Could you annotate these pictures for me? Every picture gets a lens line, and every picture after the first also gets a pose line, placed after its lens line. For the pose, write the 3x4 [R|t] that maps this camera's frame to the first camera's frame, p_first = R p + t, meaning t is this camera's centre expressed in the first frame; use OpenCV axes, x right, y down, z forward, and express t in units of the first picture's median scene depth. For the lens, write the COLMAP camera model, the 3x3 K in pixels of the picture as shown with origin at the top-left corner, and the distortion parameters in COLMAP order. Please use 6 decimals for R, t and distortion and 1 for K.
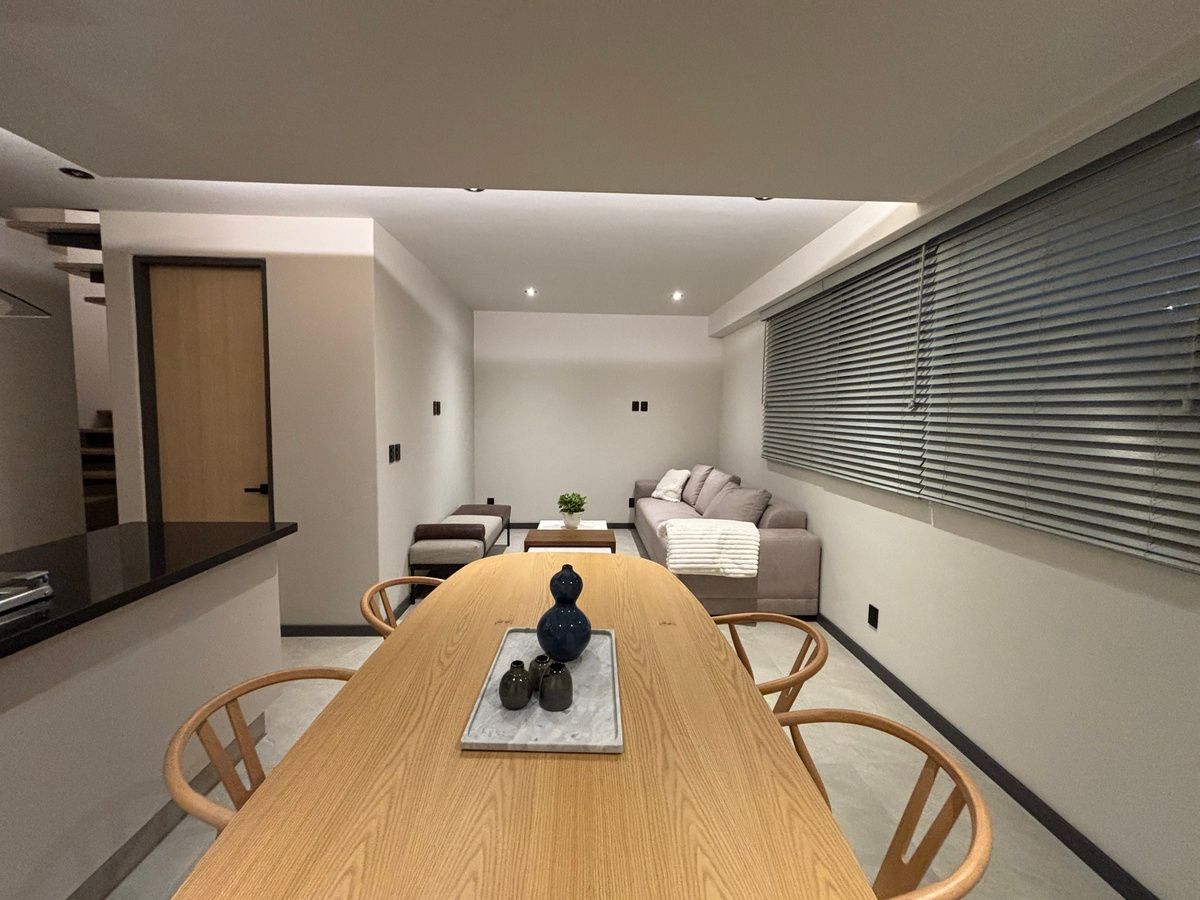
lens RADIAL K [[479.4, 0, 601.9], [0, 479.4, 445.8], [0, 0, 1]] dist [-0.001822, -0.000291]
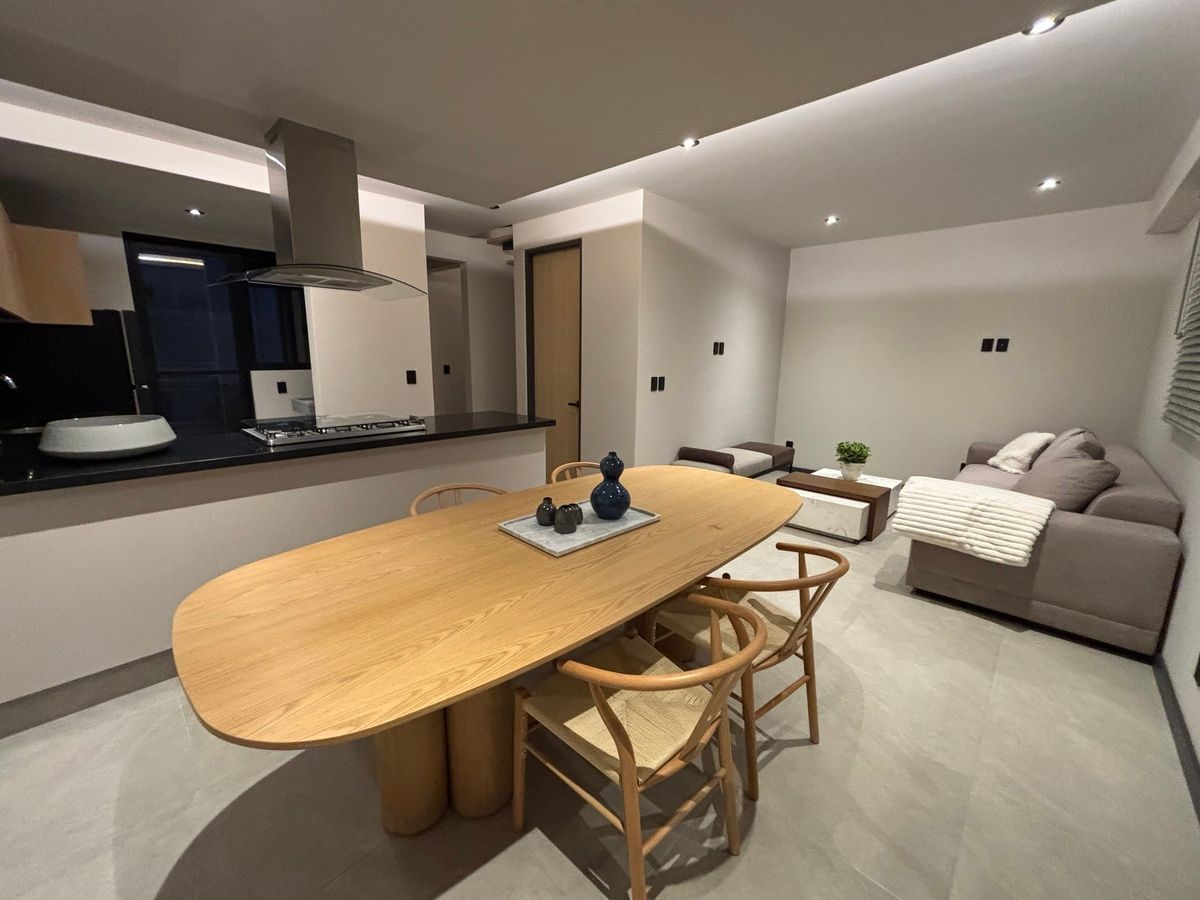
lens RADIAL K [[479.4, 0, 596.1], [0, 479.4, 450.7], [0, 0, 1]] dist [-0.001822, -0.000291]
pose [[0.704935, 0.134582, -0.696387, 0.346168], [-0.055364, 0.989278, 0.135141, 0.028252], [0.707108, -0.056711, 0.704828, 0.008889]]
